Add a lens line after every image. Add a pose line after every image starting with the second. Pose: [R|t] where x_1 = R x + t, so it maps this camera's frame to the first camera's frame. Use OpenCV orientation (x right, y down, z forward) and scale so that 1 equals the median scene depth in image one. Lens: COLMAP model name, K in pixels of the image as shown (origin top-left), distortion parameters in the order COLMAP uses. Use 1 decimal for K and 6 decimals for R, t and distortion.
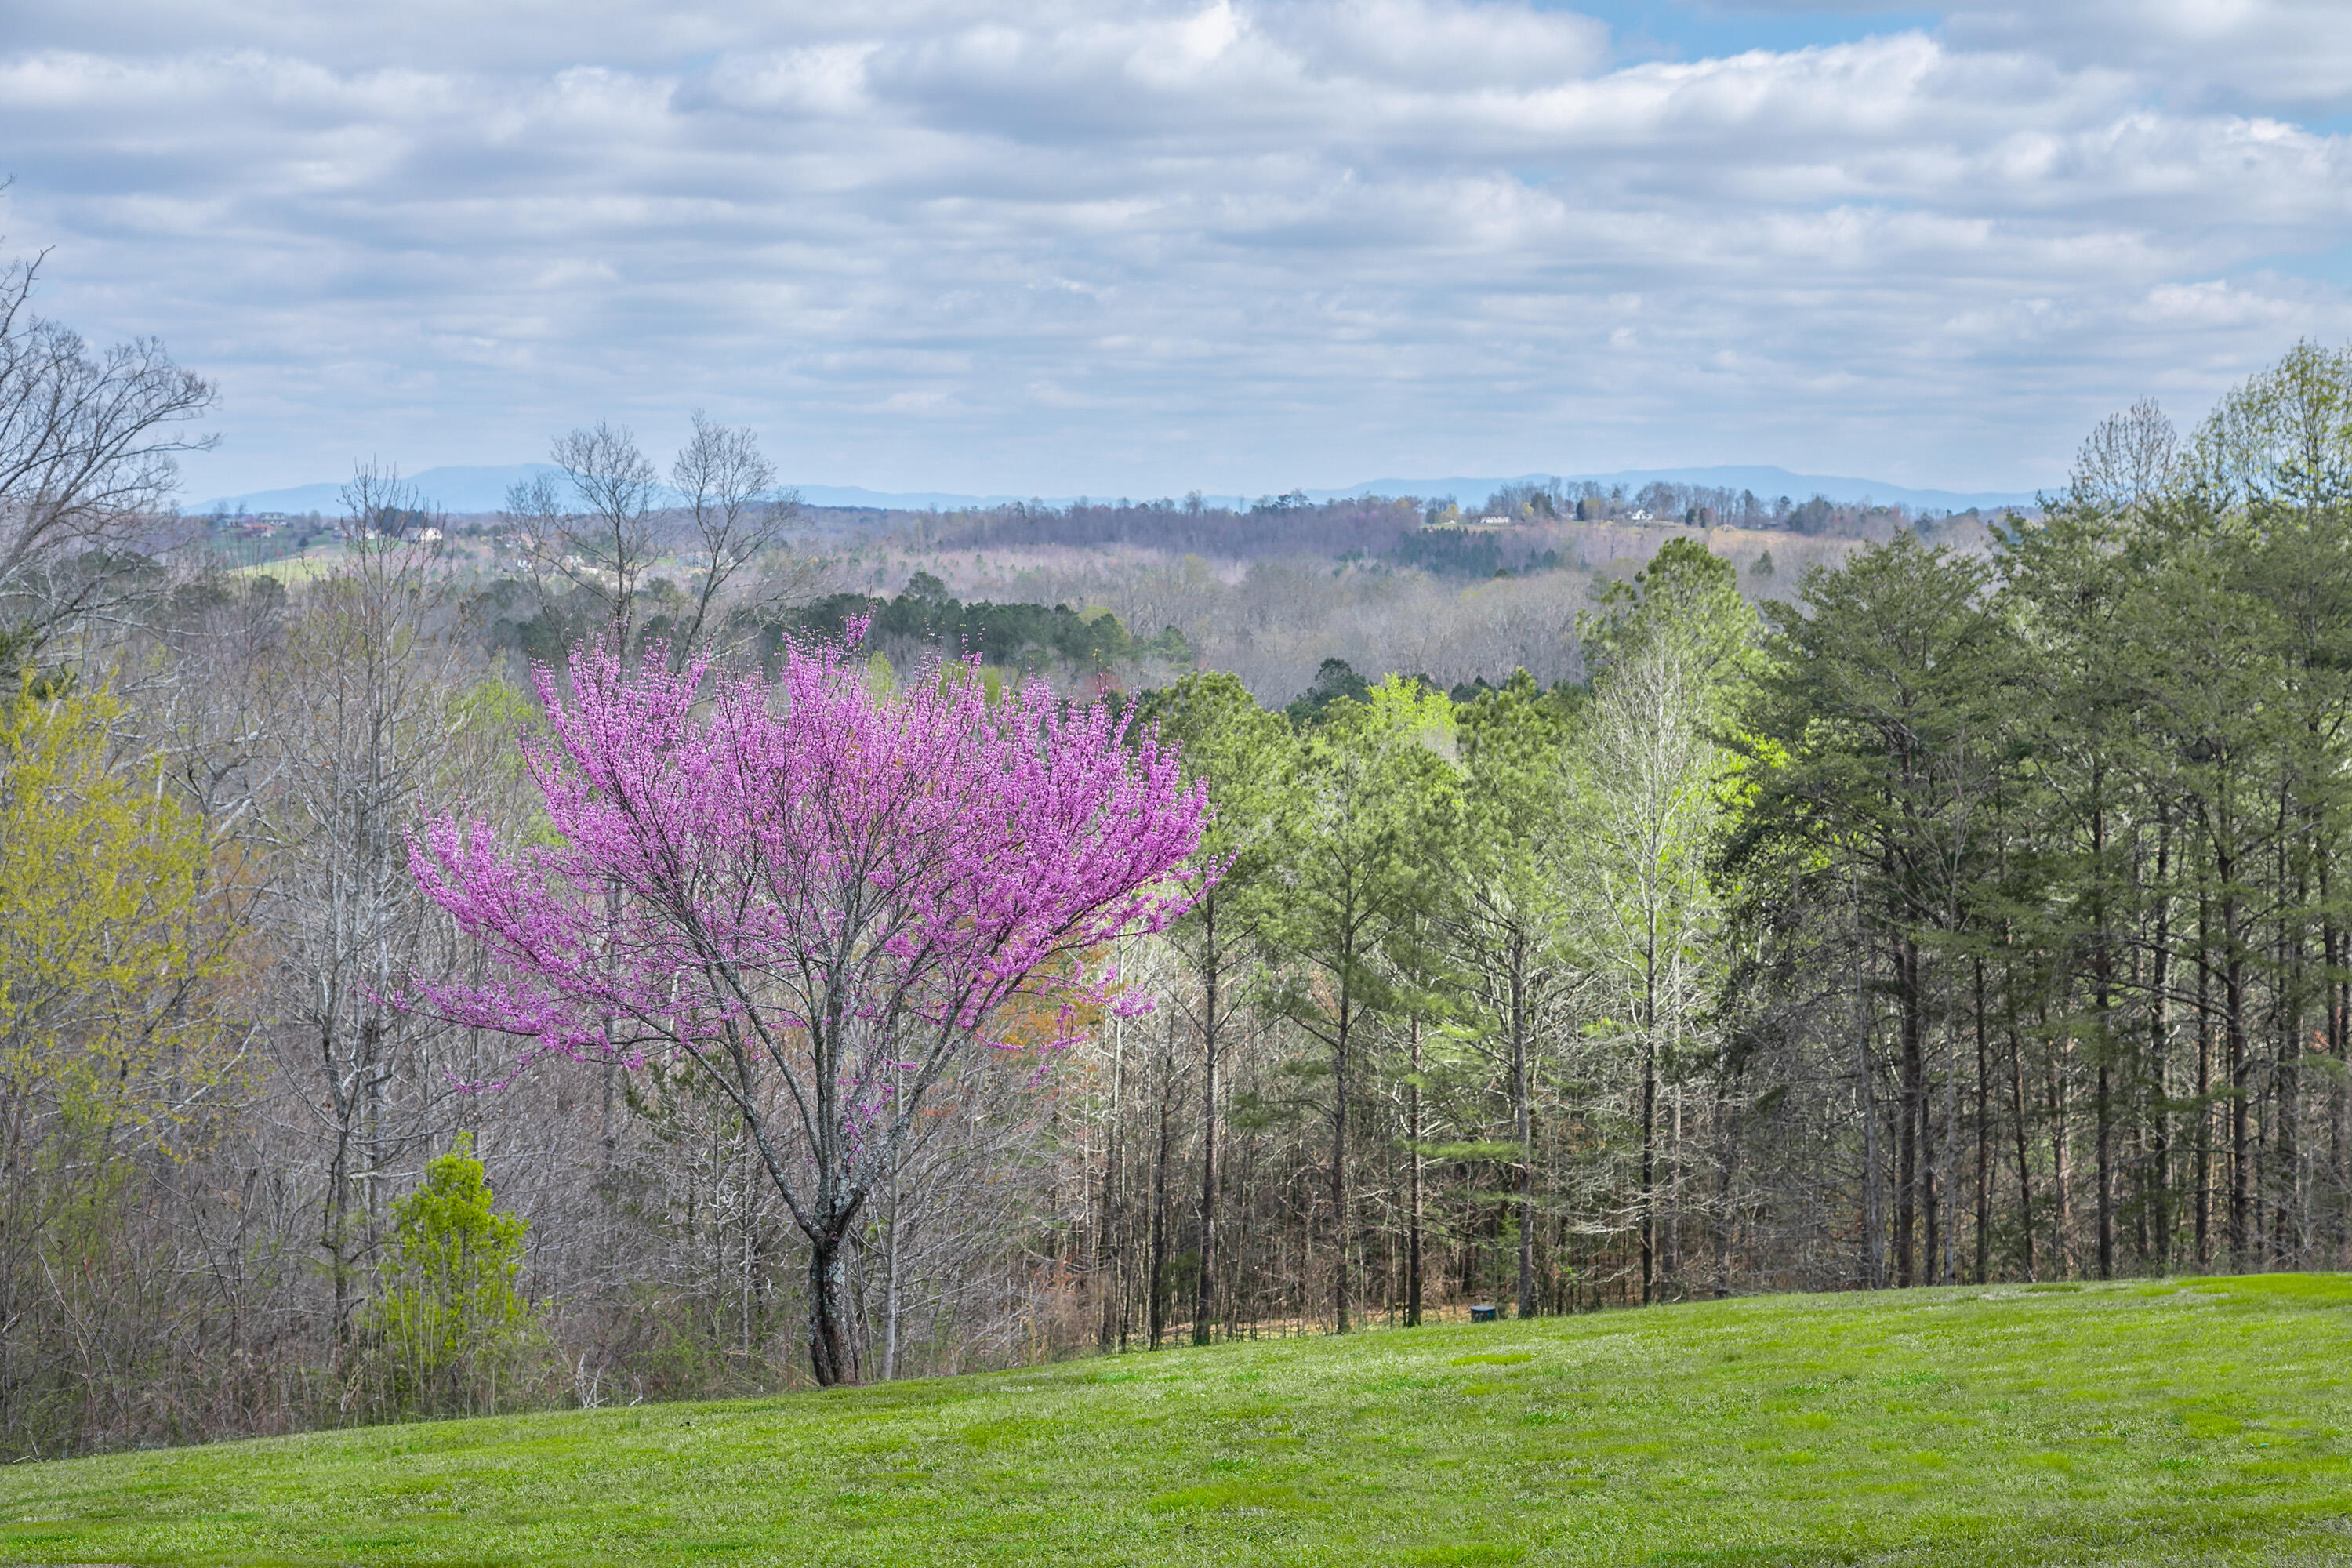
lens RADIAL K [[7605.8, 0, 1173.2], [0, 7605.8, 787.0], [0, 0, 1]] dist [0.432688, 0.000000]
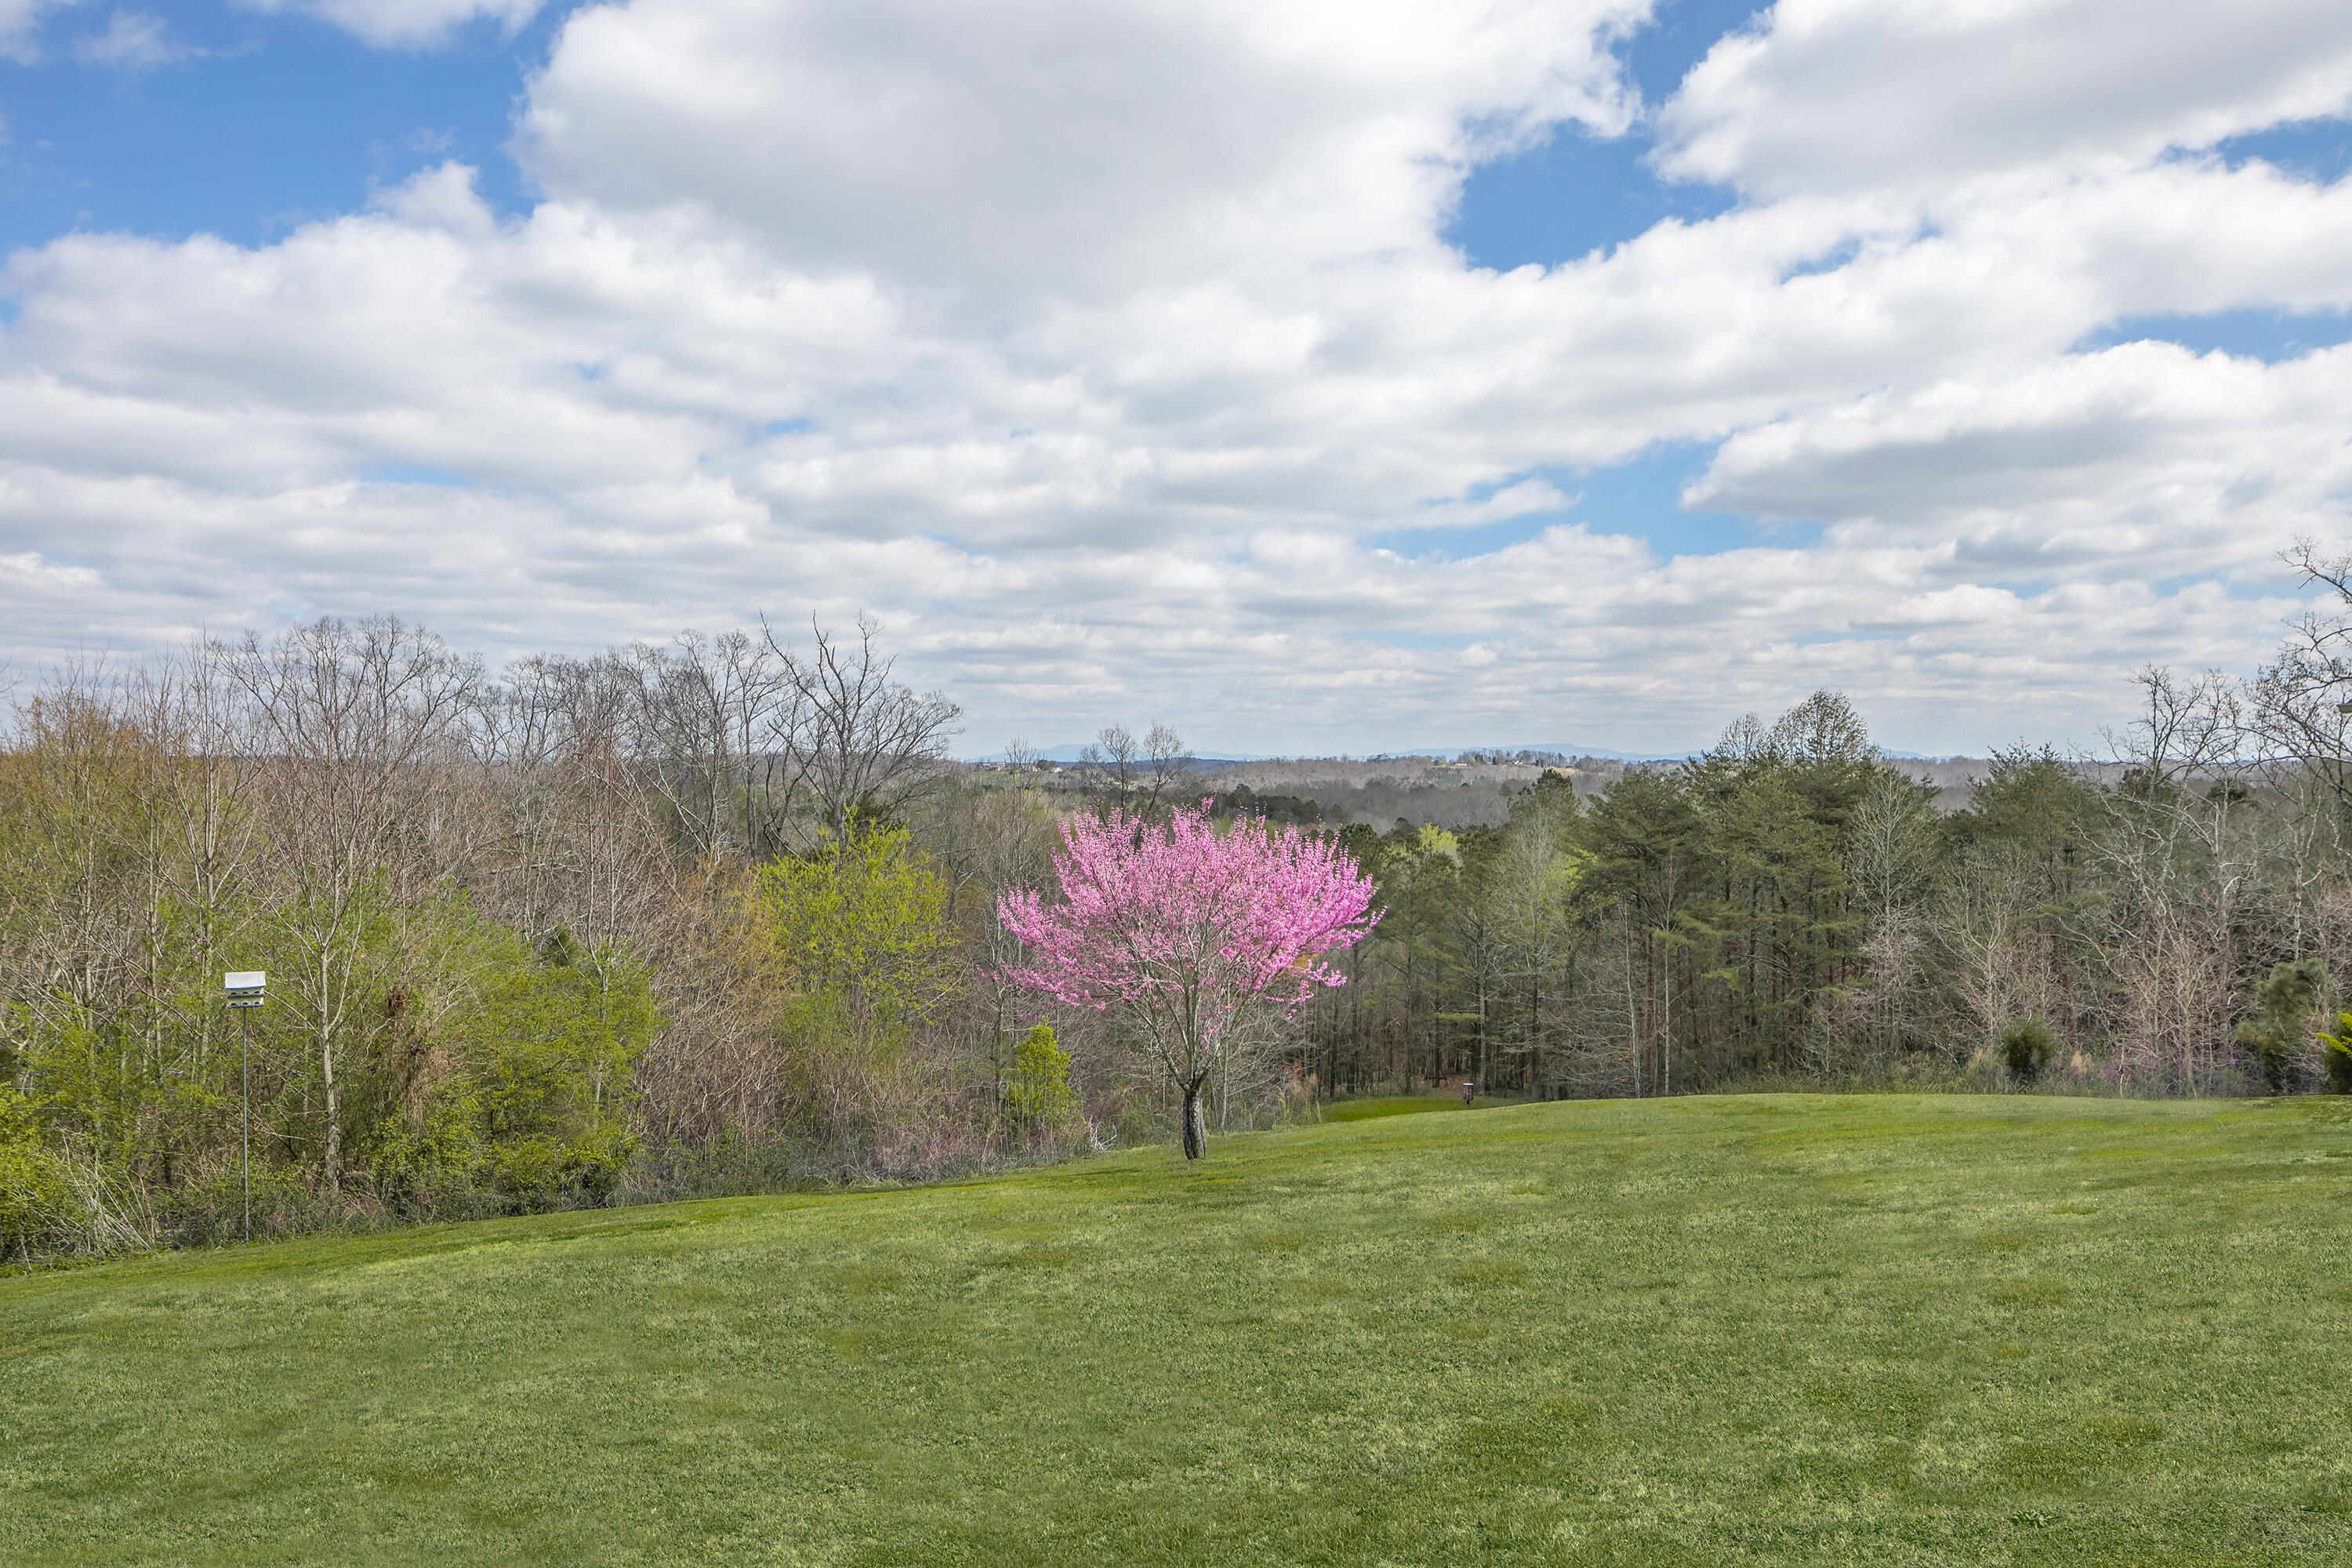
lens RADIAL K [[7605.8, 0, 1173.3], [0, 7605.8, 784.1], [0, 0, 1]] dist [0.432688, 0.000000]
pose [[0.999247, 0.003915, -0.038614, 0.039609], [-0.004791, 0.999732, -0.022630, 0.027599], [0.038515, 0.022798, 0.998998, -1.424601]]
